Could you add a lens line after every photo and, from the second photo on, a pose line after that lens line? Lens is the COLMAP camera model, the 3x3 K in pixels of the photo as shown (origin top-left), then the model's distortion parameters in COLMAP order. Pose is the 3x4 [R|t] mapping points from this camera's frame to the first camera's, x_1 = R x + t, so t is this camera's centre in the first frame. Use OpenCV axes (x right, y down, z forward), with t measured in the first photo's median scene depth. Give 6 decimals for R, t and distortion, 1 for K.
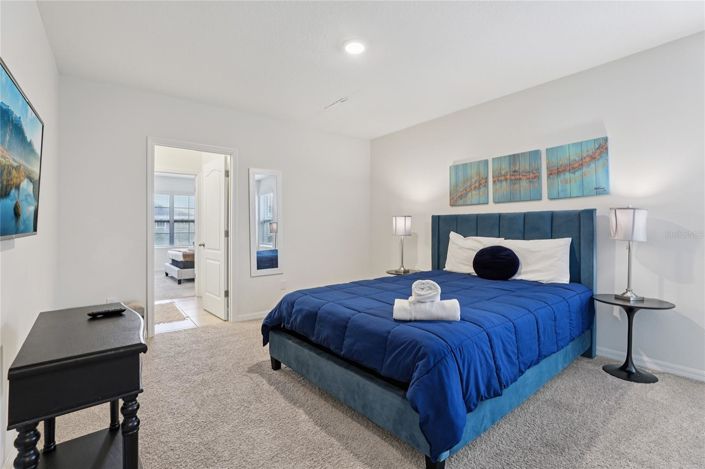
lens RADIAL K [[317.4, 0, 352.9], [0, 317.4, 230.9], [0, 0, 1]] dist [-0.011948, -0.000097]
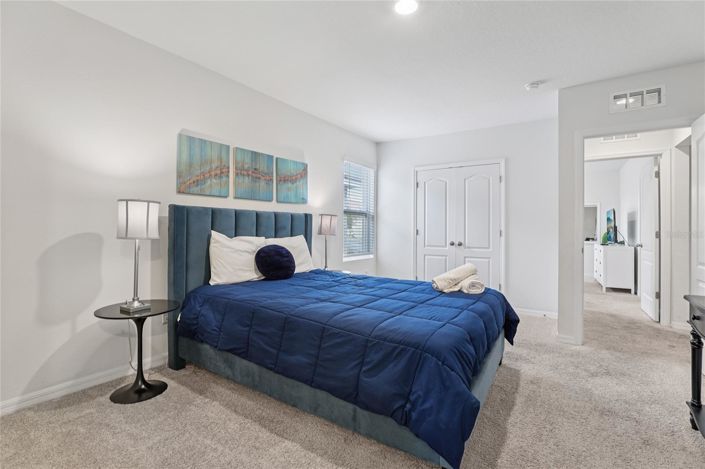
lens RADIAL K [[317.4, 0, 356.5], [0, 317.4, 230.8], [0, 0, 1]] dist [-0.011948, -0.000097]
pose [[-0.283619, -0.010754, 0.958877, -0.503274], [-0.007288, 0.999932, 0.009058, -0.006733], [-0.958909, -0.004419, -0.283679, 0.929256]]
